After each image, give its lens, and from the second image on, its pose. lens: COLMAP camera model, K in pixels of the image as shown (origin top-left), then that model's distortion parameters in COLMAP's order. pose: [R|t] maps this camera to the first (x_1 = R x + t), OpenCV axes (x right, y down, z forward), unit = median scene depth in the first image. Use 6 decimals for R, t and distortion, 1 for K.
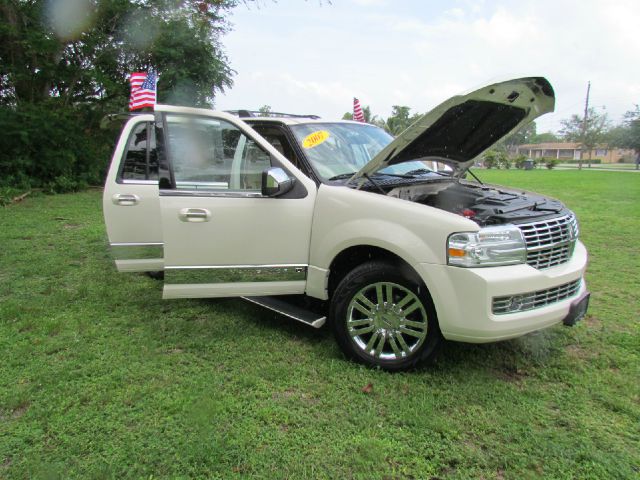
lens RADIAL K [[464.2, 0, 327.8], [0, 464.2, 239.4], [0, 0, 1]] dist [-0.005348, -0.000097]
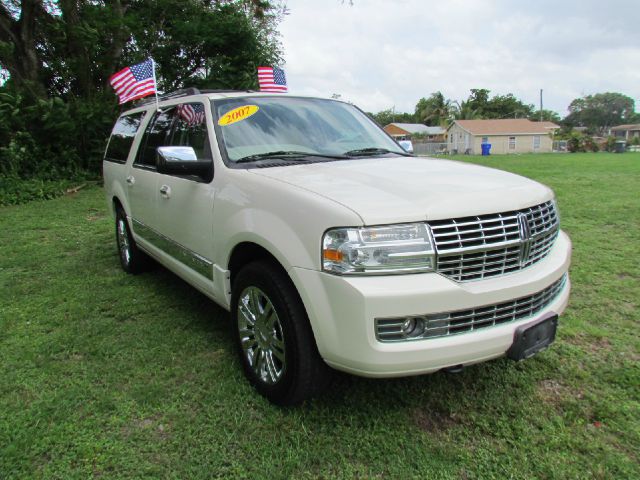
lens RADIAL K [[456.7, 0, 321.3], [0, 456.7, 229.8], [0, 0, 1]] dist [-0.012763, -0.004476]
pose [[0.980315, 0.009458, -0.197211, 0.358713], [-0.008589, 0.999949, 0.005264, -0.014062], [0.197251, -0.003467, 0.980347, 0.254763]]
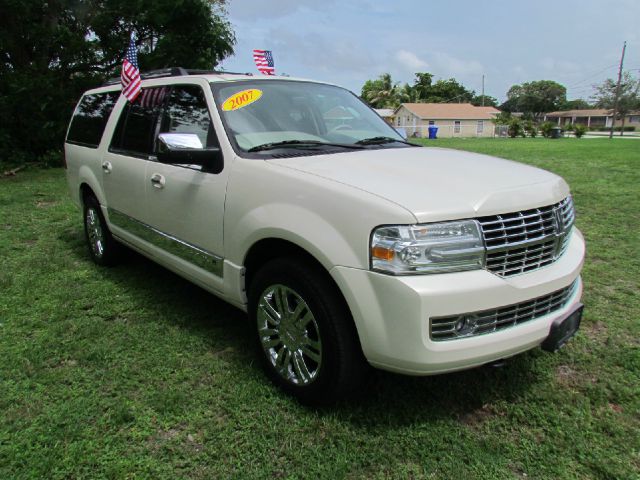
lens RADIAL K [[456.7, 0, 321.3], [0, 456.7, 229.8], [0, 0, 1]] dist [-0.012763, -0.004476]
pose [[0.997351, 0.006988, -0.072406, 0.208584], [-0.003674, 0.998944, 0.045797, -0.035715], [0.072649, -0.045410, 0.996323, 0.264459]]
